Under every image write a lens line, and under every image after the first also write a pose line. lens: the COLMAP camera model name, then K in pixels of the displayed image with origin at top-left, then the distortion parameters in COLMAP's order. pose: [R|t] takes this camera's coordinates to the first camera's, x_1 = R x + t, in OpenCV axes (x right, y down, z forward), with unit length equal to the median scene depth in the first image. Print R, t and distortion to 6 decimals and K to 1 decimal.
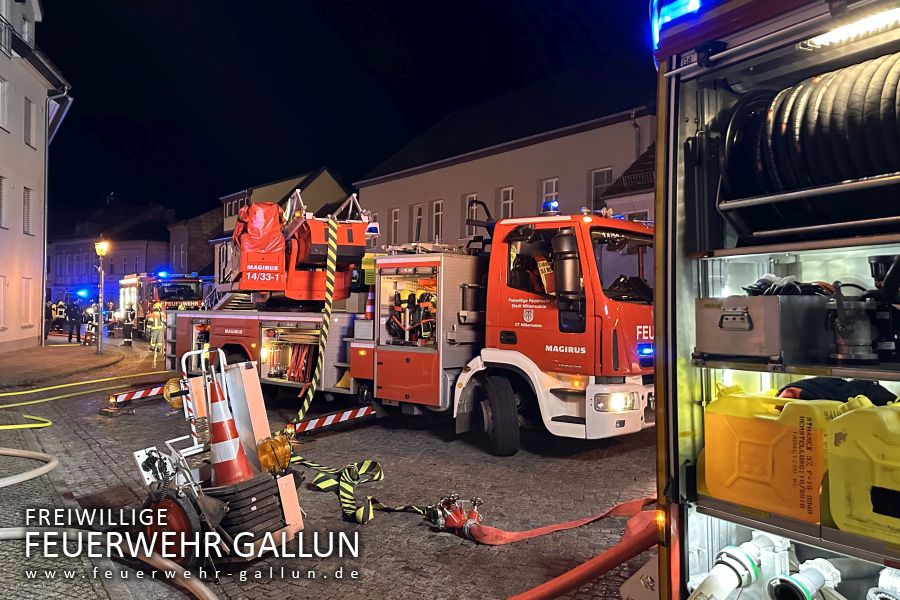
lens RADIAL K [[680.7, 0, 450.0], [0, 680.7, 300.0], [0, 0, 1]] dist [0.100903, -0.137467]
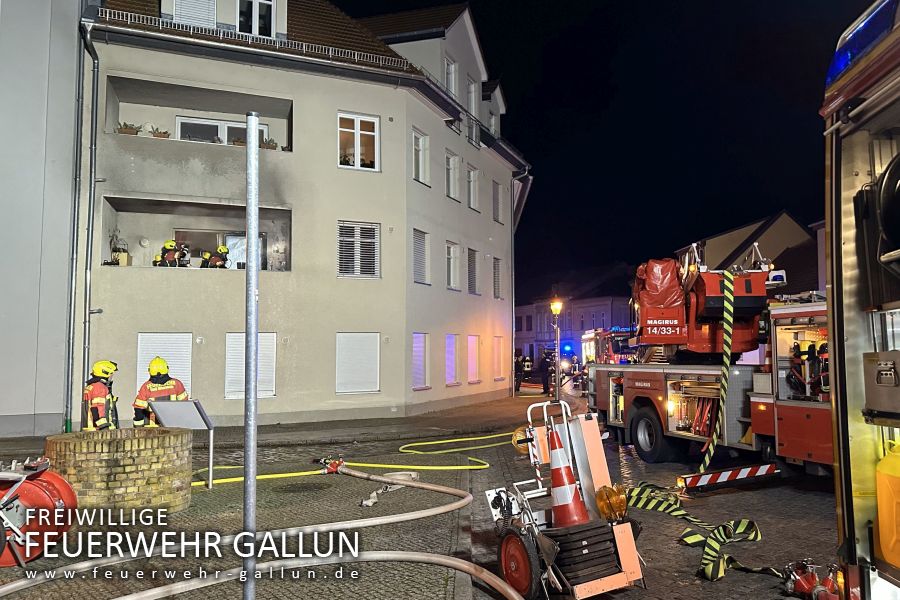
lens RADIAL K [[645.0, 0, 509.9], [0, 645.0, 303.0], [0, 0, 1]] dist [0.040712, -0.111244]
pose [[0.920744, -0.049042, -0.387073, -0.101350], [0.017613, 0.996282, -0.084331, 0.001845], [0.389770, 0.070829, 0.918184, 0.017975]]
